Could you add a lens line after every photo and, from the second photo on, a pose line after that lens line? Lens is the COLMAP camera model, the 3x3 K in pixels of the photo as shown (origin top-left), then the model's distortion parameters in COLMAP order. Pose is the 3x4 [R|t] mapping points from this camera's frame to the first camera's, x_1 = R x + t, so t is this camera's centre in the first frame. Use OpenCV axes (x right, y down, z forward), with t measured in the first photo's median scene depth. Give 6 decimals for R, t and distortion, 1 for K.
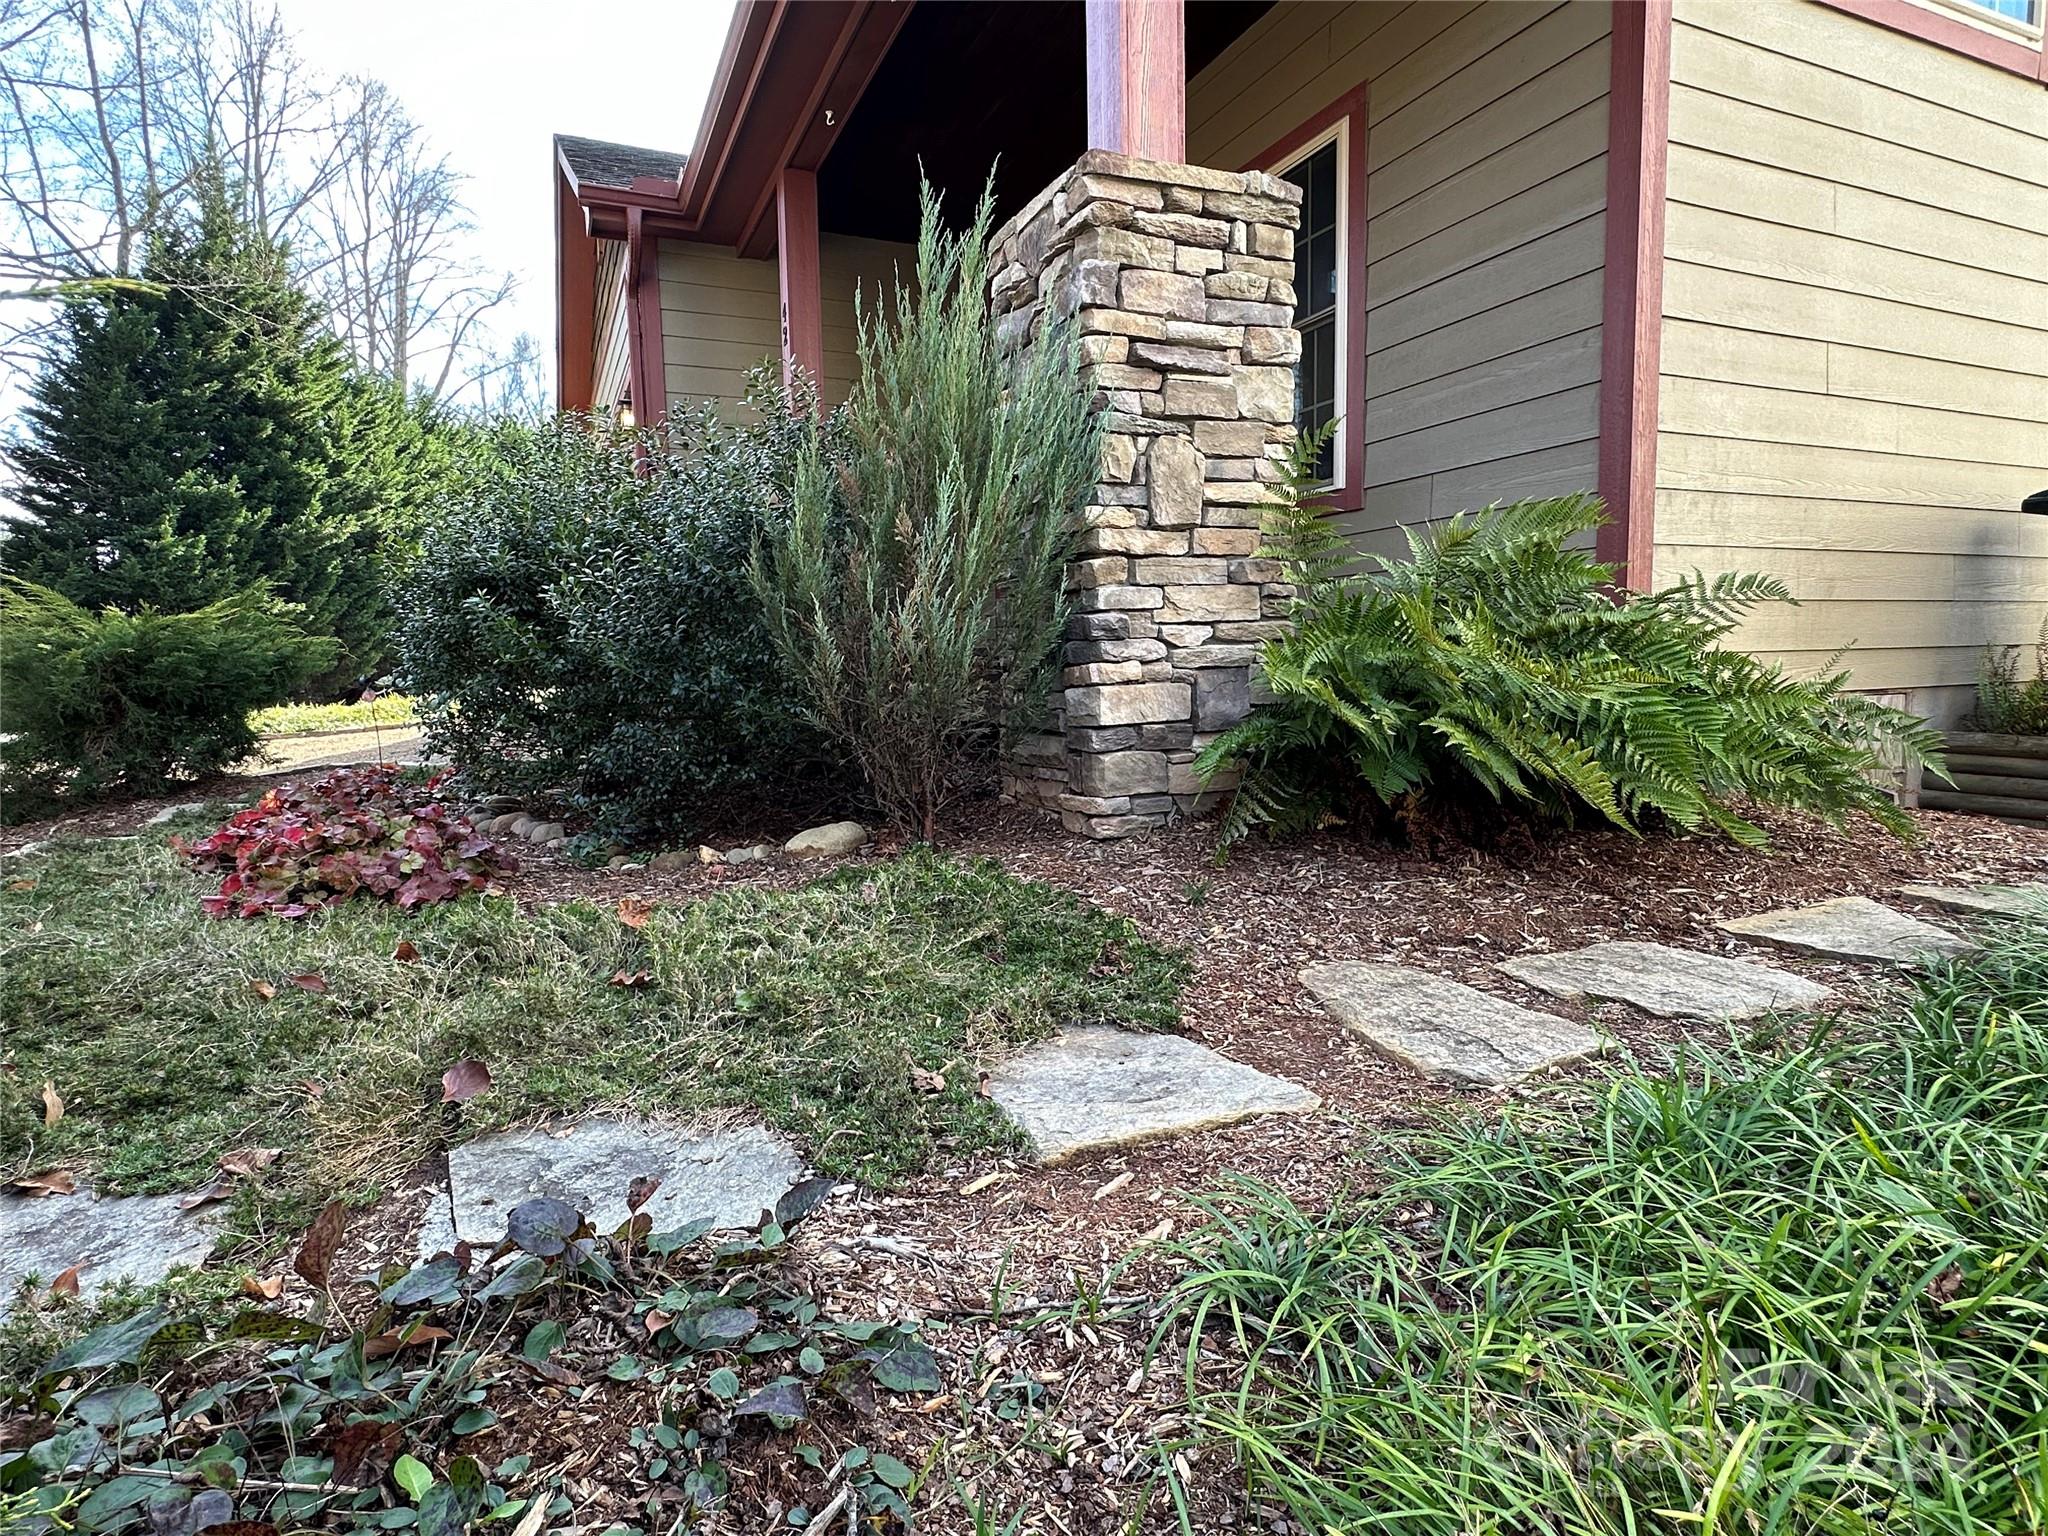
lens RADIAL K [[1100.6, 0, 1013.8], [0, 1100.6, 765.1], [0, 0, 1]] dist [-0.002406, 0.000011]
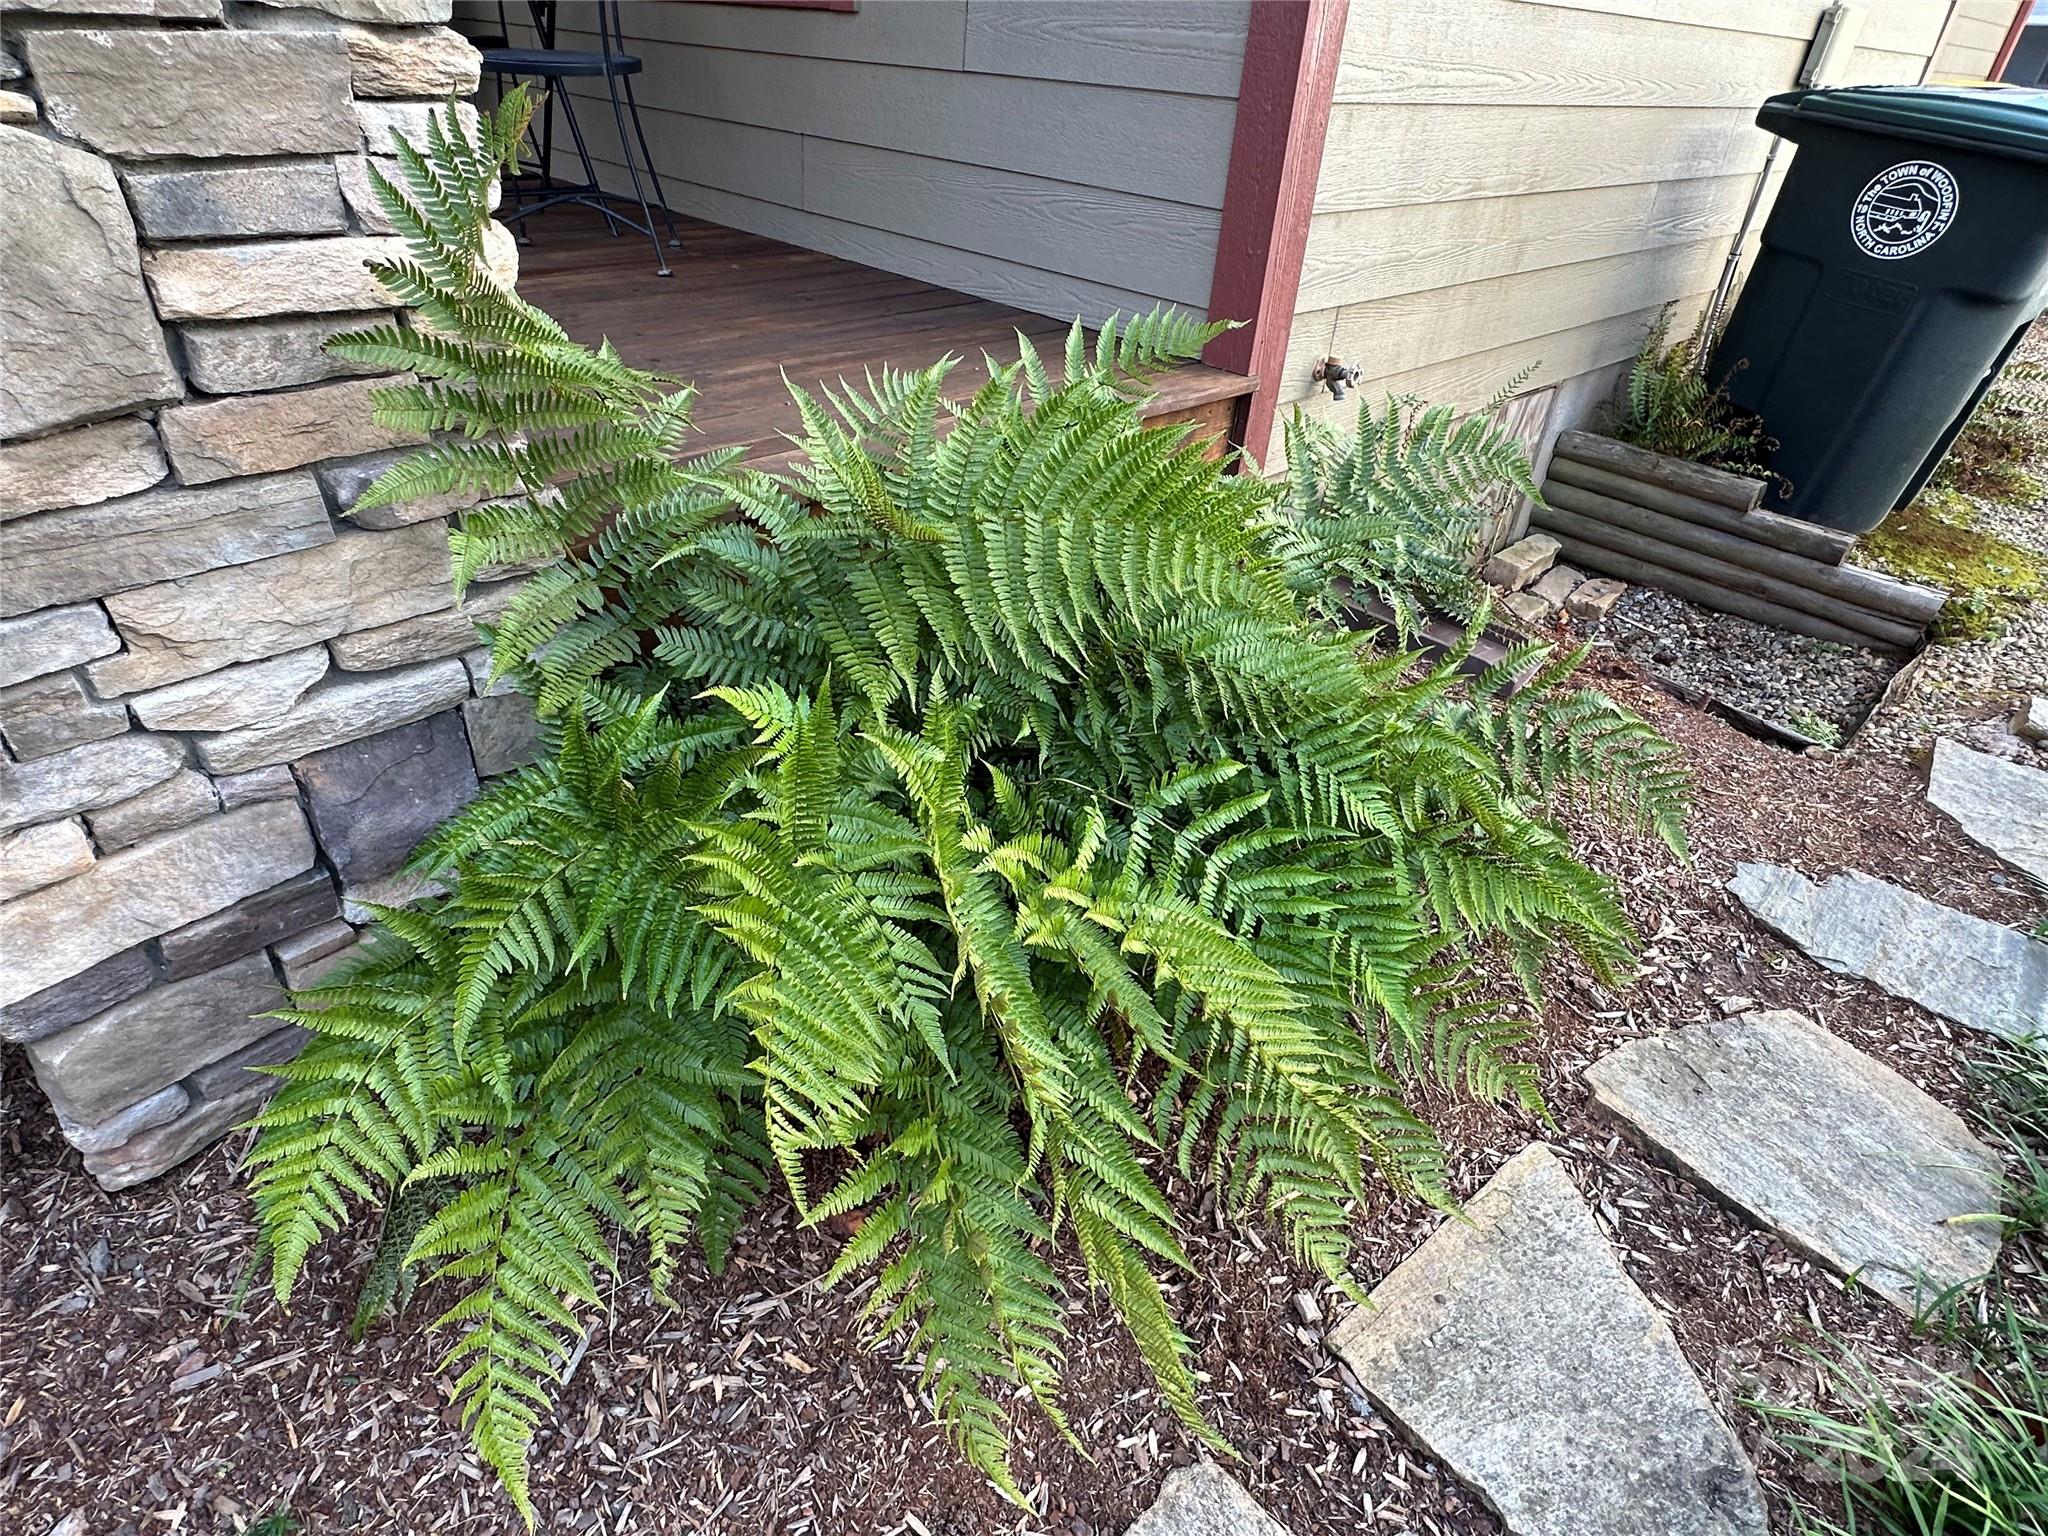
lens RADIAL K [[1100.6, 0, 1013.8], [0, 1100.6, 765.1], [0, 0, 1]] dist [-0.002406, 0.000011]
pose [[0.940450, -0.130218, 0.314002, 0.283539], [-0.036924, 0.879122, 0.475165, -0.283445], [-0.337921, -0.458463, 0.821961, 0.587025]]
